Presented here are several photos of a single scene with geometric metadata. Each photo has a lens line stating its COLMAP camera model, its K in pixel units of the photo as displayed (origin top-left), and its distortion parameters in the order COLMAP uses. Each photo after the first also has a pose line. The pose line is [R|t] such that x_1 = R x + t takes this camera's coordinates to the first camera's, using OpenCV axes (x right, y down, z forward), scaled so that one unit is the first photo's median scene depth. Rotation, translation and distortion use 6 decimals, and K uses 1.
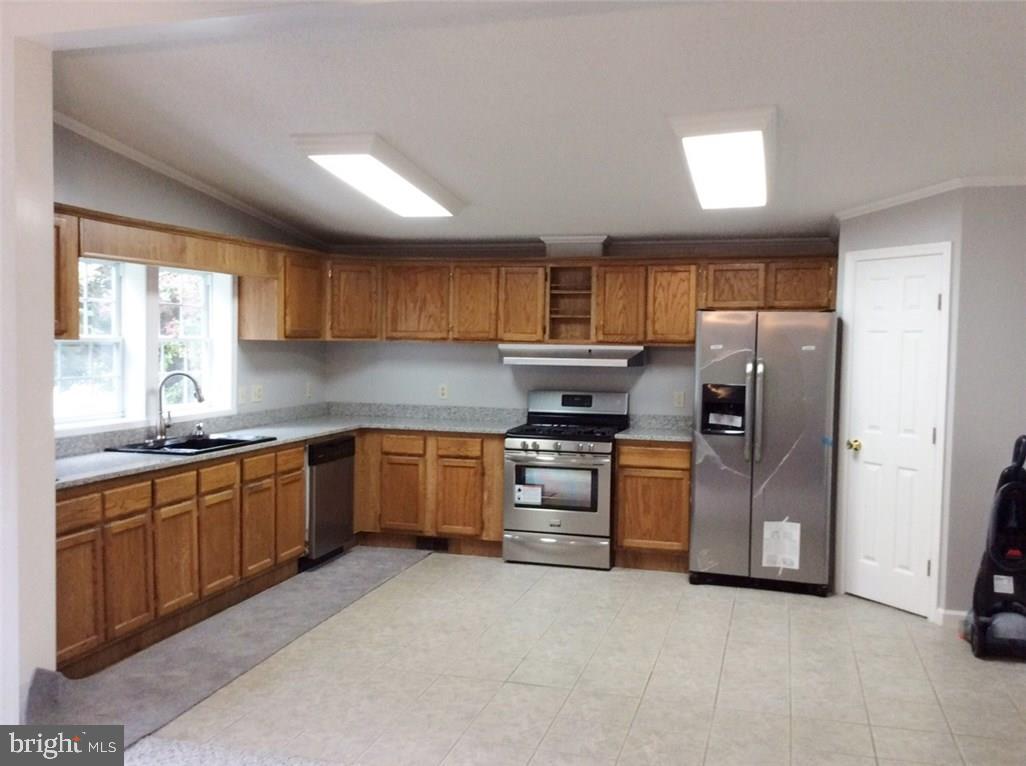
lens RADIAL K [[918.2, 0, 513.9], [0, 918.2, 385.0], [0, 0, 1]] dist [0.074114, -0.103838]
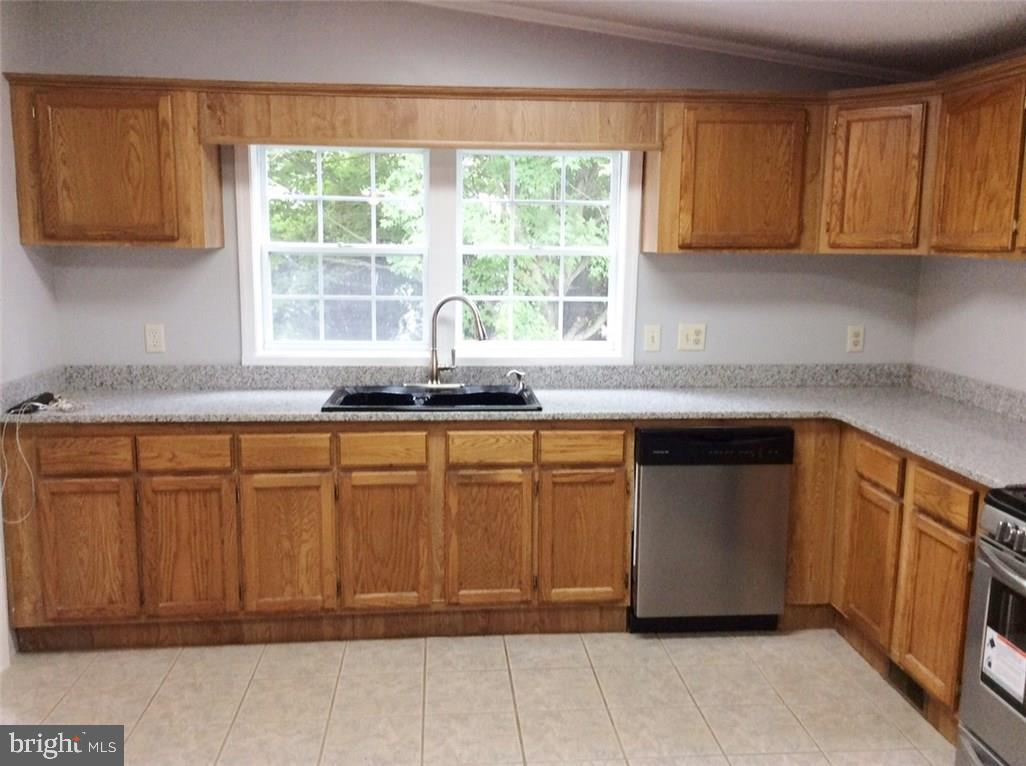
lens RADIAL K [[918.2, 0, 512.8], [0, 918.2, 381.1], [0, 0, 1]] dist [0.074114, -0.103838]
pose [[0.359877, 0.127159, -0.924294, 0.312829], [-0.050894, 0.991869, 0.116640, -0.033144], [0.931611, 0.005065, 0.363423, 0.752578]]
